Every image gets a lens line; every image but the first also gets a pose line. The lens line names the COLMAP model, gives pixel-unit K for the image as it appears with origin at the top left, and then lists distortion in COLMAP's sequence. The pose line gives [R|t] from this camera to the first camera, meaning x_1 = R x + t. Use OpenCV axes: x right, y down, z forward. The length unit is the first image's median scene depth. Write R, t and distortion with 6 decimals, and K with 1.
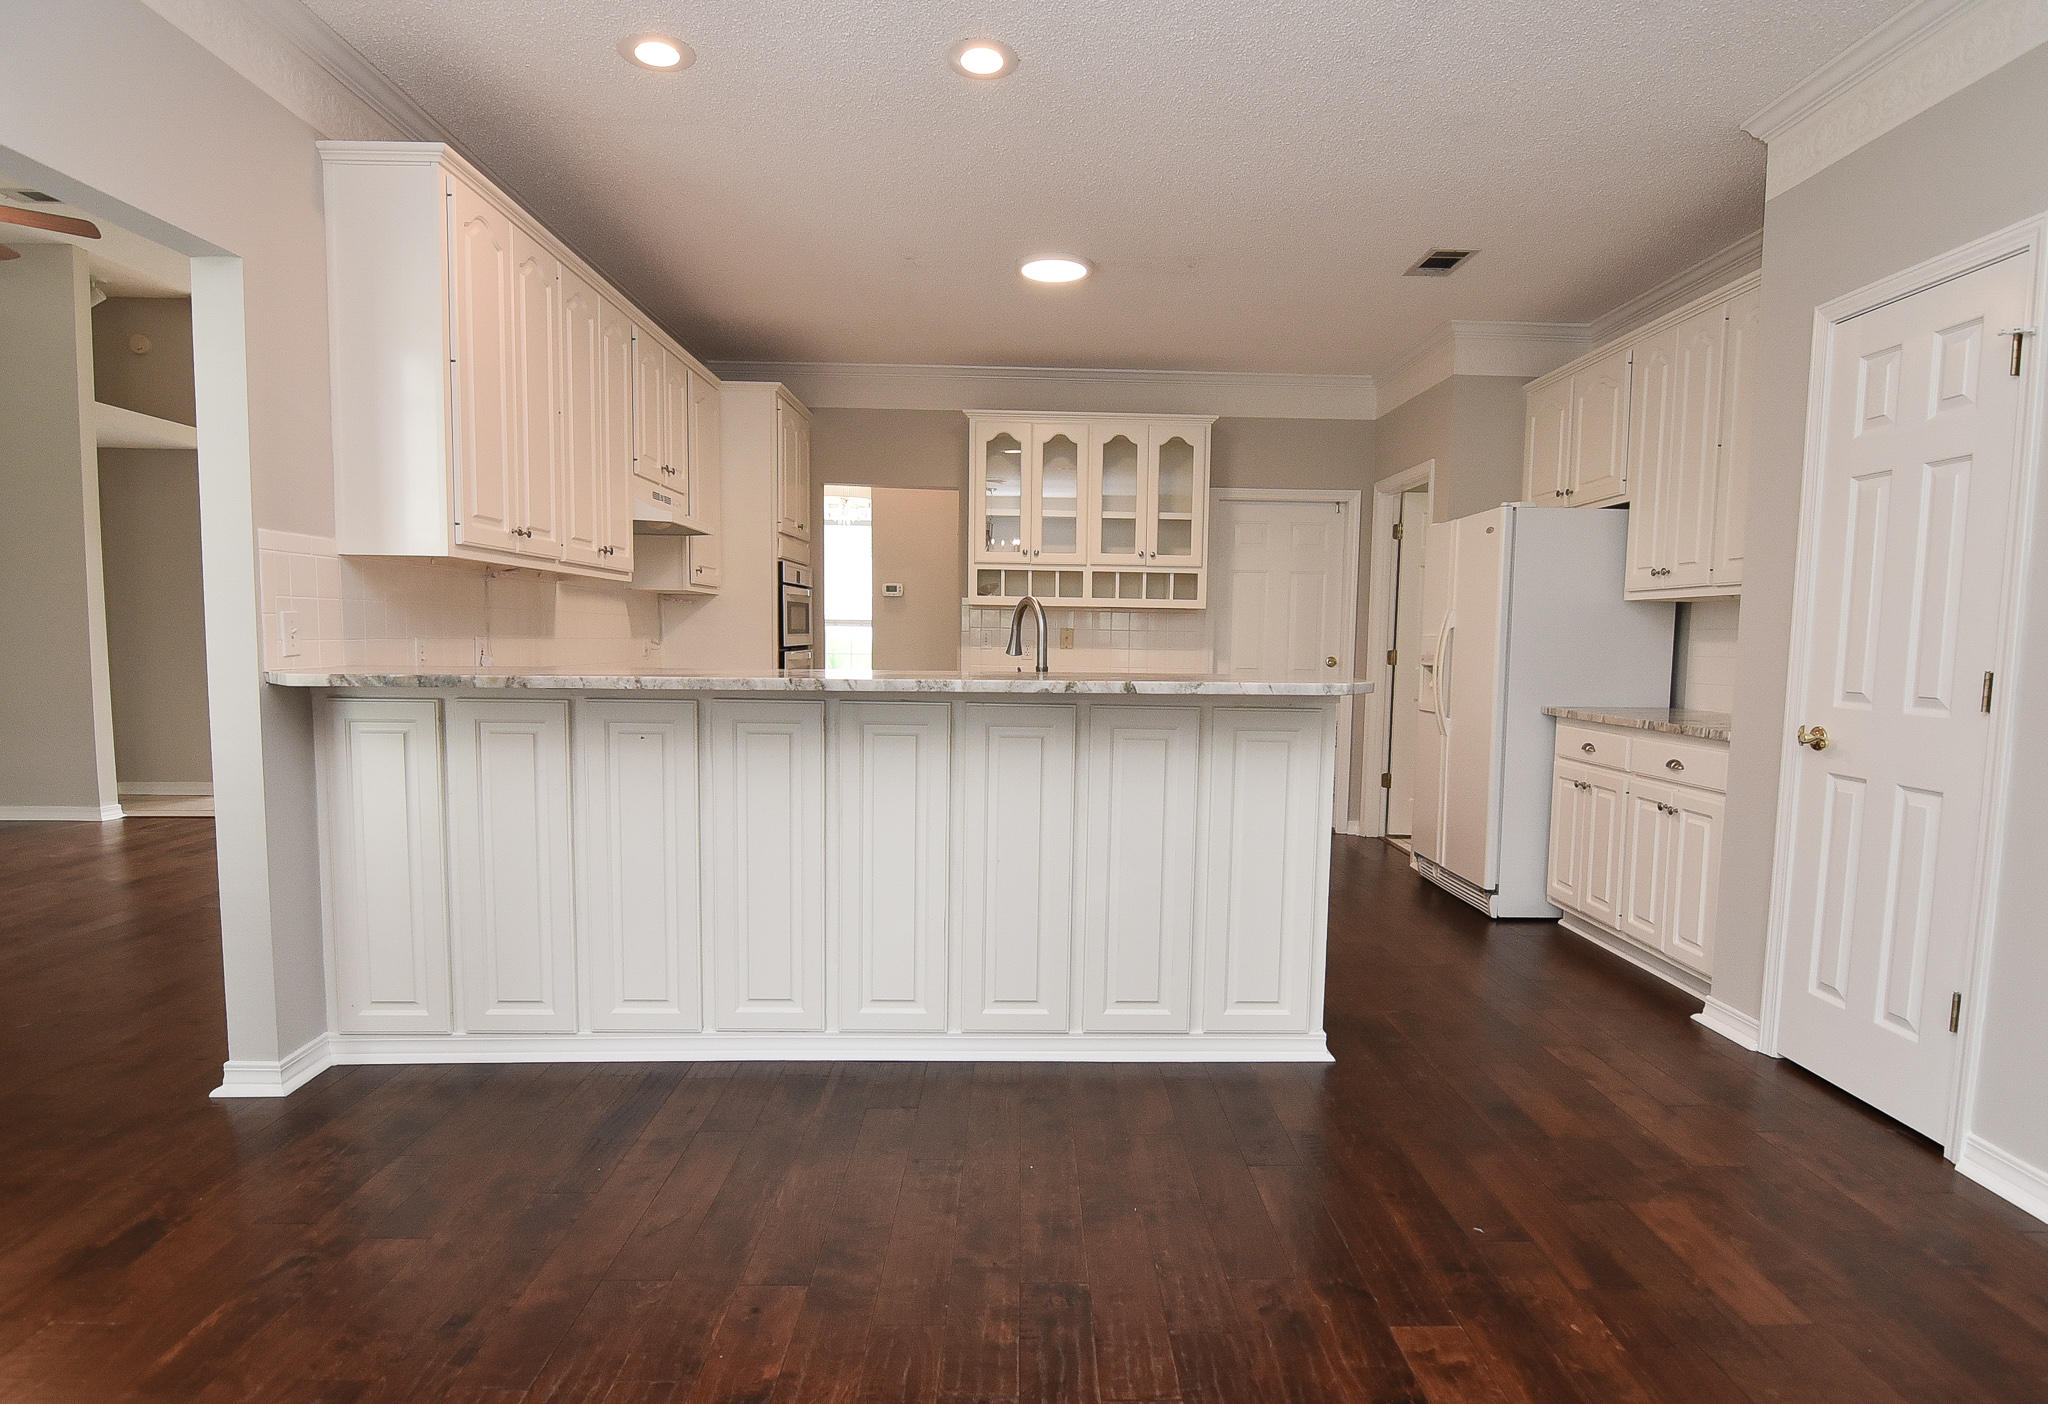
lens RADIAL K [[1118.0, 0, 1061.3], [0, 1118.0, 739.0], [0, 0, 1]] dist [-0.022184, 0.000277]
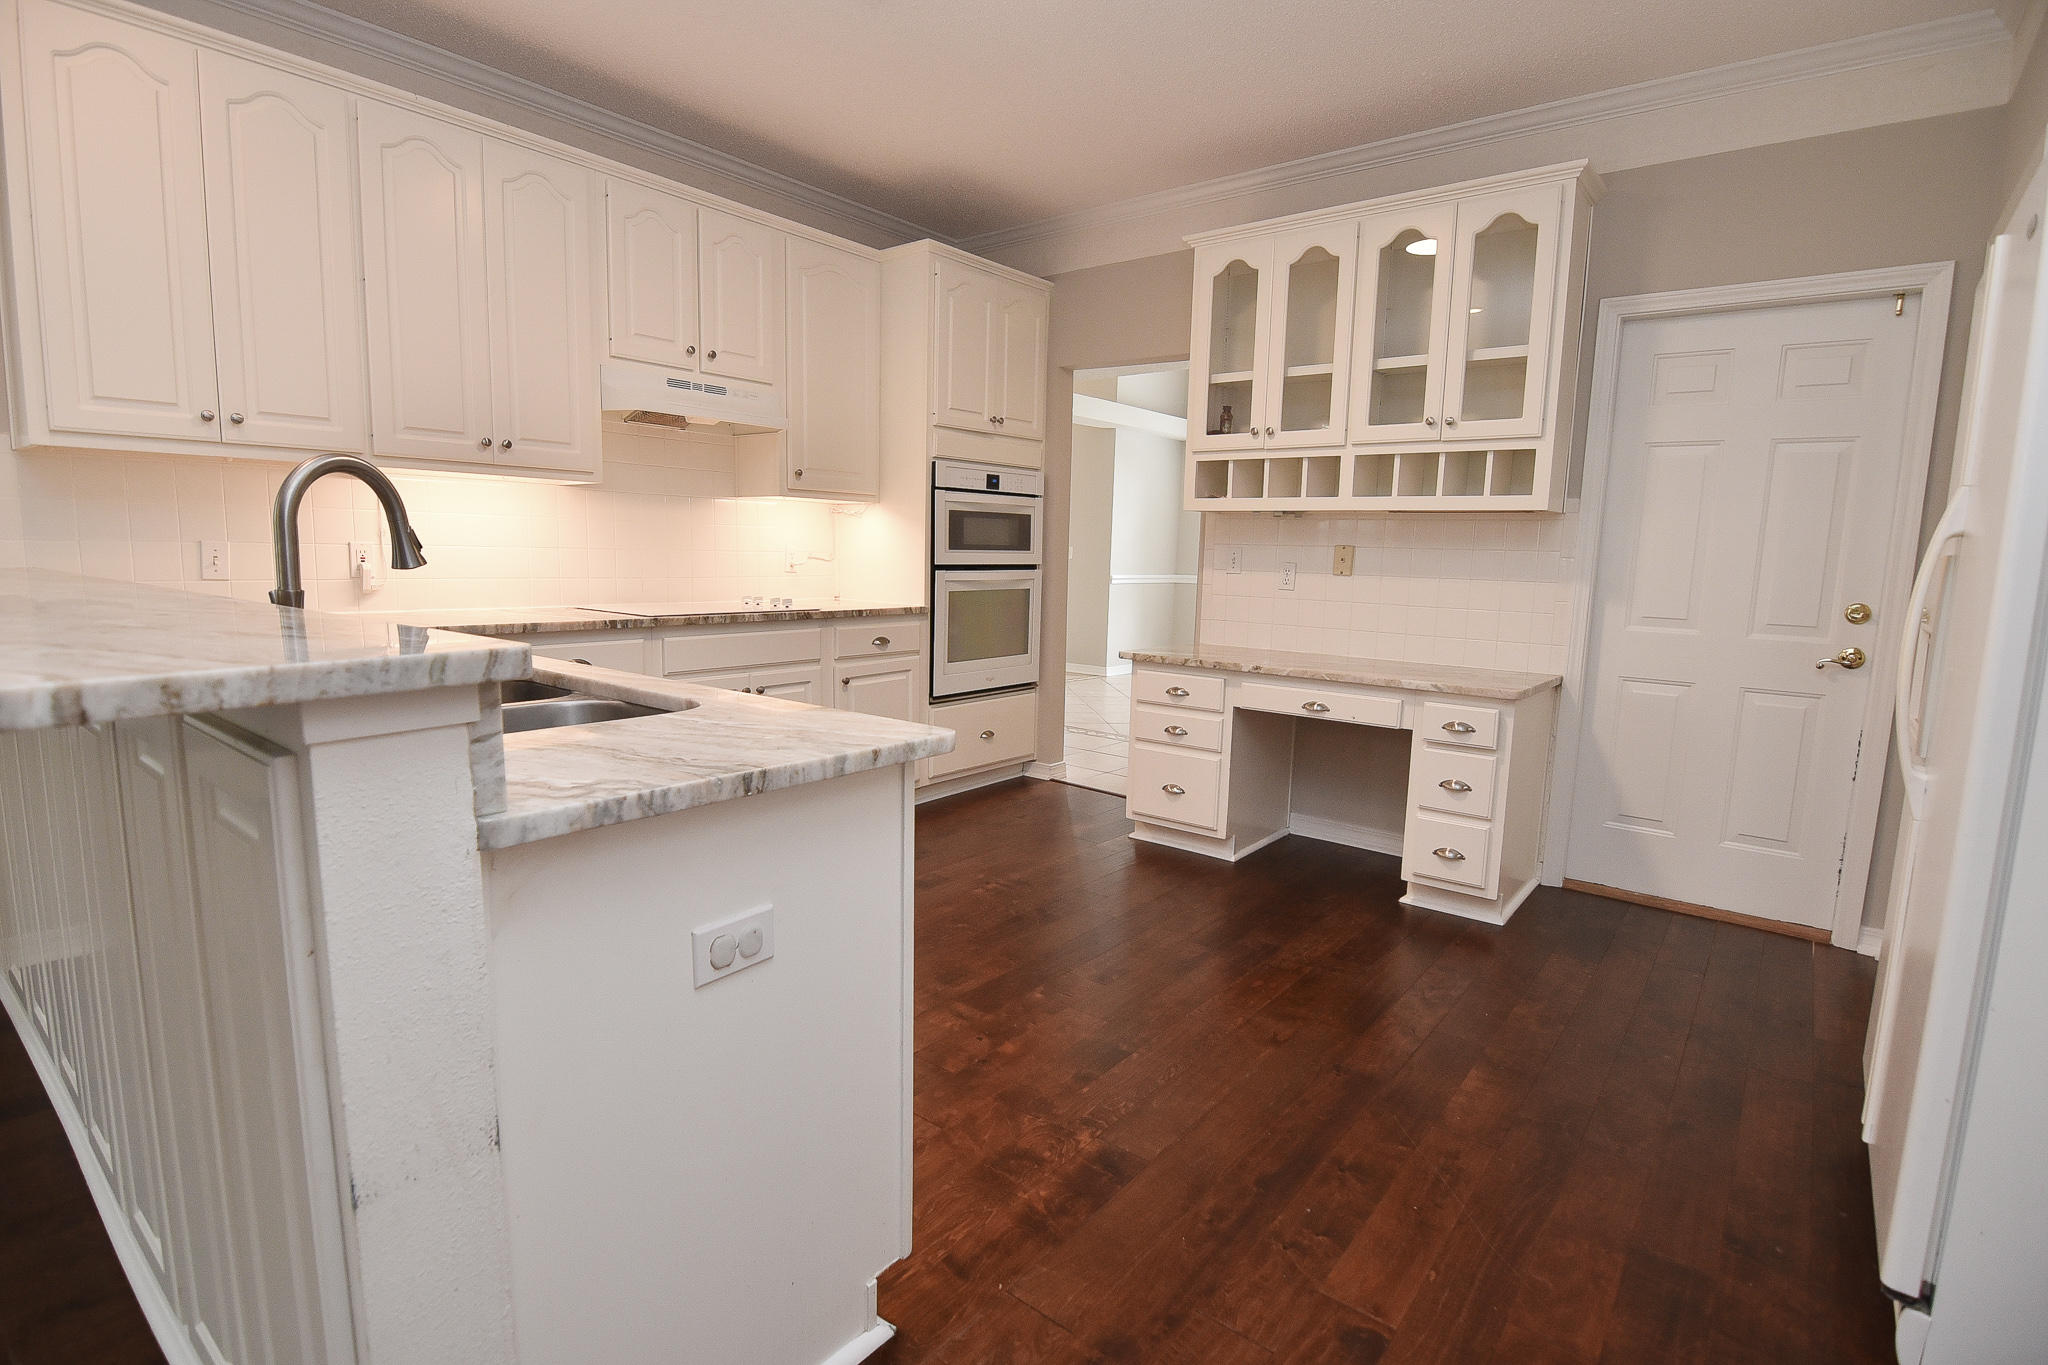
lens RADIAL K [[992.8, 0, 1024.0], [0, 992.8, 682.5], [0, 0, 1]] dist [-0.000559, -0.018276]
pose [[0.756405, 0.090445, -0.647820, 0.290272], [-0.073550, 0.995874, 0.053160, -0.039620], [0.649955, 0.007436, 0.759937, 0.484533]]
